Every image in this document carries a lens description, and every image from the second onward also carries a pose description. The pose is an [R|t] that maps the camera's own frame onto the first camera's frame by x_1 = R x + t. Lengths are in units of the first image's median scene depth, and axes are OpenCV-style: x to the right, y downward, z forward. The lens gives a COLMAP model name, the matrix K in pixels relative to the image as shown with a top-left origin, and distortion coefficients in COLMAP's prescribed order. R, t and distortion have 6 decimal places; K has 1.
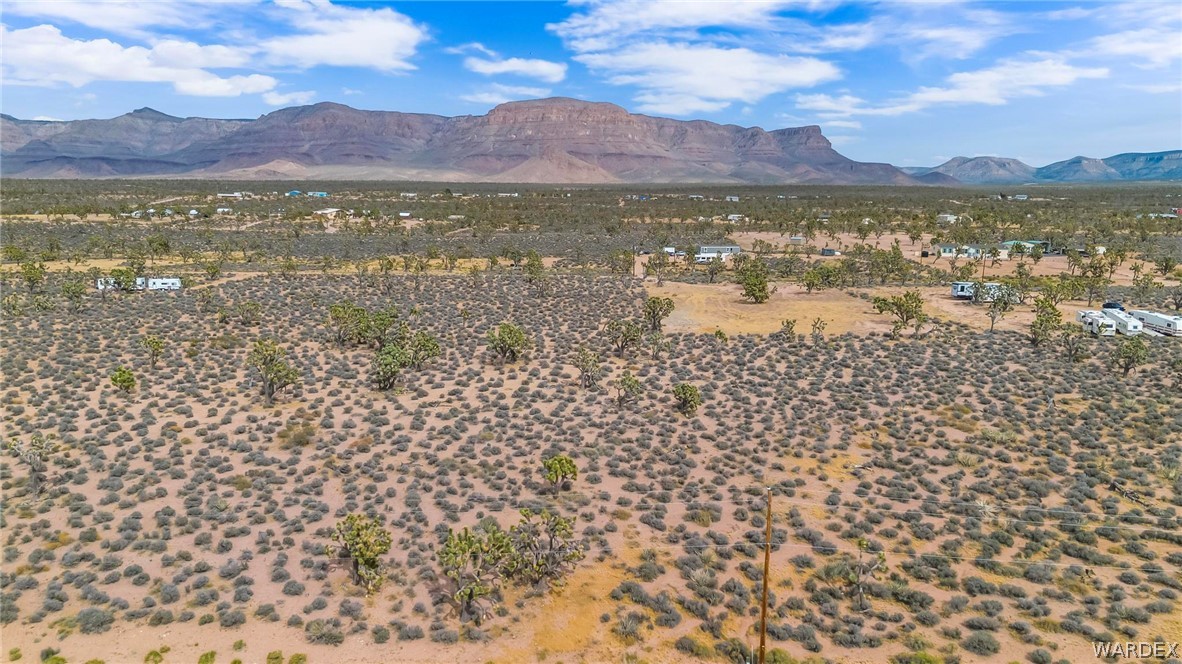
lens RADIAL K [[855.7, 0, 584.9], [0, 855.7, 326.3], [0, 0, 1]] dist [0.070540, -0.073628]
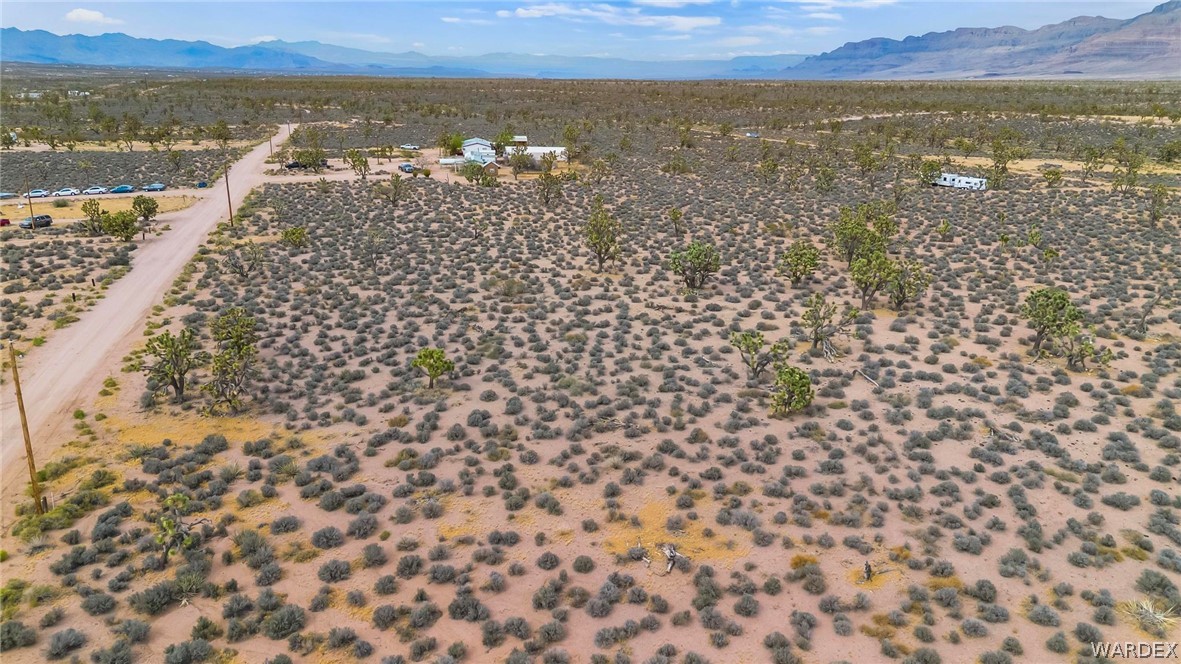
lens RADIAL K [[838.8, 0, 587.8], [0, 838.8, 319.2], [0, 0, 1]] dist [0.076281, -0.079104]
pose [[0.294886, 0.256863, -0.920361, 0.439809], [-0.163001, 0.962596, 0.216424, -0.055248], [0.941527, 0.086200, 0.325725, 0.431618]]
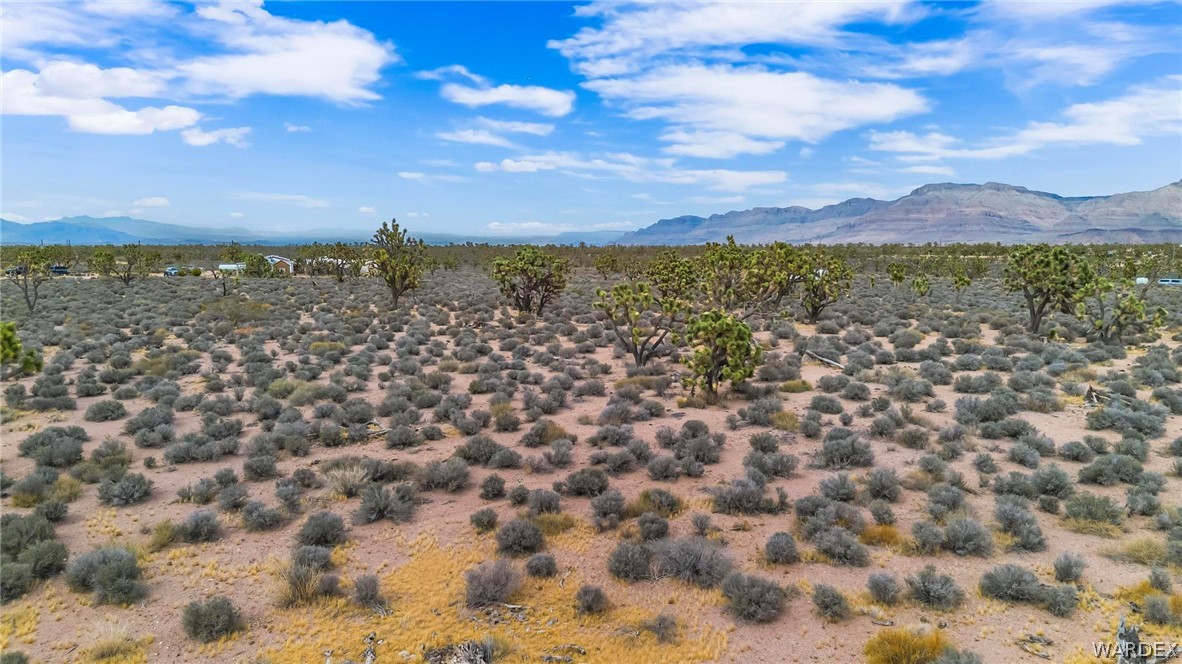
lens RADIAL K [[839.5, 0, 588.3], [0, 839.5, 319.1], [0, 0, 1]] dist [0.076281, -0.079104]
pose [[0.476069, 0.063570, -0.877107, 0.262632], [-0.143315, 0.989659, -0.006060, 0.054453], [0.867651, 0.128588, 0.480257, 0.534330]]
